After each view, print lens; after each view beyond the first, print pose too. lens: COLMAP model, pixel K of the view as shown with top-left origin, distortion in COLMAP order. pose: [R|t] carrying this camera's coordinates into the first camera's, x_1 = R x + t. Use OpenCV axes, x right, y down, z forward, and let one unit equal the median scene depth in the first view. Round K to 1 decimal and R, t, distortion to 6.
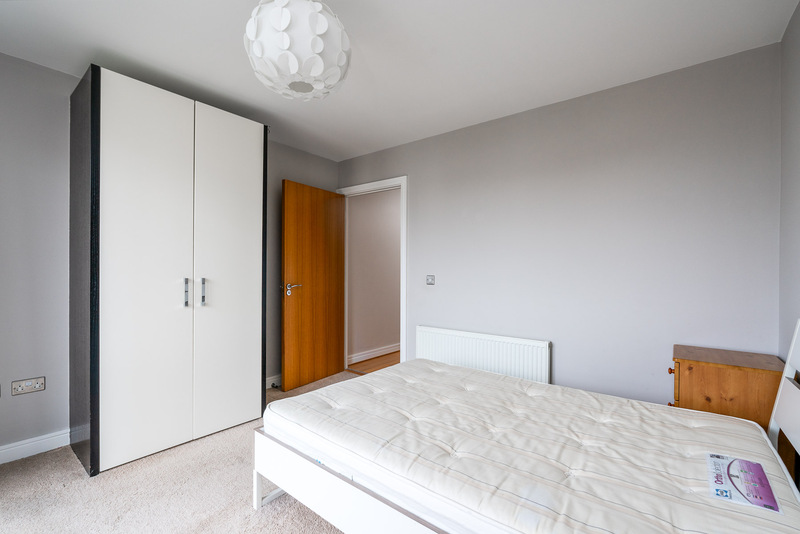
lens RADIAL K [[354.4, 0, 400.0], [0, 354.4, 267.0], [0, 0, 1]] dist [-0.011701, 0.000214]
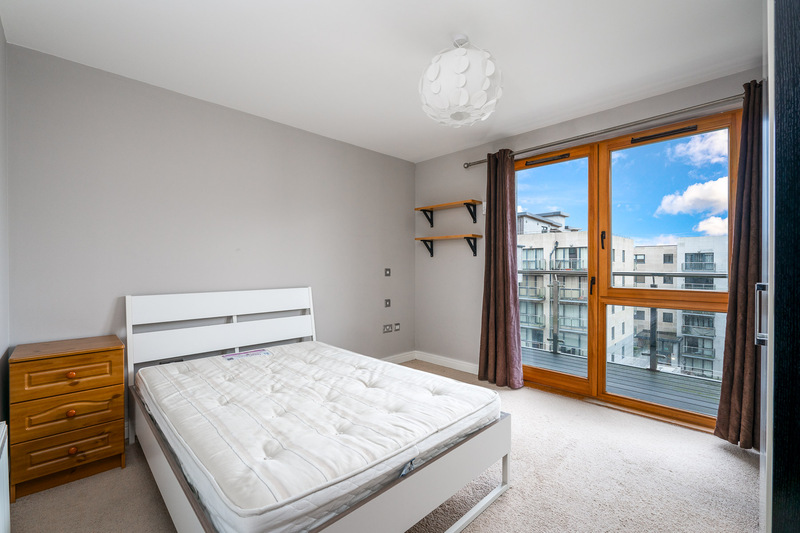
lens RADIAL K [[354.4, 0, 400.0], [0, 354.4, 266.5], [0, 0, 1]] dist [-0.011701, 0.000214]
pose [[-0.990400, -0.000984, 0.138228, -0.249248], [0.000238, 0.999961, 0.008824, 0.005294], [-0.138231, 0.008772, -0.990361, 2.259012]]
